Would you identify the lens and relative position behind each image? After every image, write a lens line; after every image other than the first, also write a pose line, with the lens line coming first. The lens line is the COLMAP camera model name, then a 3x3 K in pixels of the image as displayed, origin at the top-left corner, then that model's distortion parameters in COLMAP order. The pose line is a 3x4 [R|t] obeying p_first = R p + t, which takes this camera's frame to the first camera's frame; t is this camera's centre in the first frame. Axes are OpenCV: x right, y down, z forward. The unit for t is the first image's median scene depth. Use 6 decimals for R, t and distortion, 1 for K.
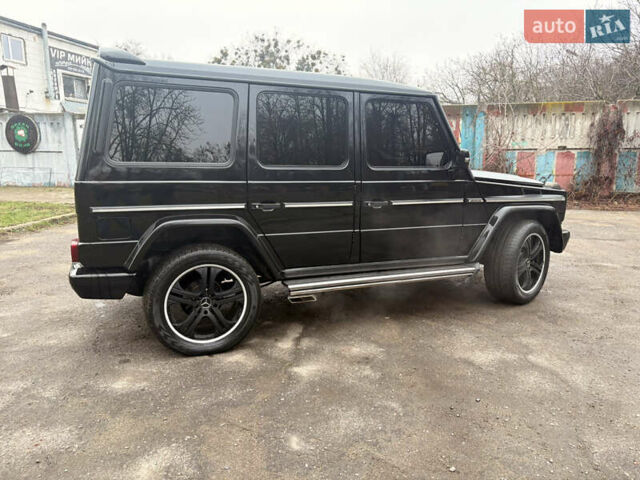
lens RADIAL K [[485.8, 0, 320.0], [0, 485.8, 240.0], [0, 0, 1]] dist [0.013909, 0.001819]
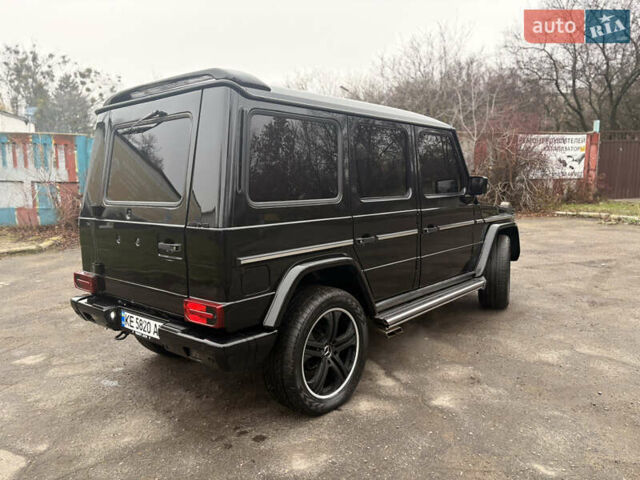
lens RADIAL K [[485.8, 0, 320.0], [0, 485.8, 240.0], [0, 0, 1]] dist [0.013909, 0.001819]
pose [[0.904975, -0.080148, 0.417849, -0.600015], [0.101976, 0.994330, -0.030137, -0.051231], [-0.413064, 0.069884, 0.908017, 0.167549]]
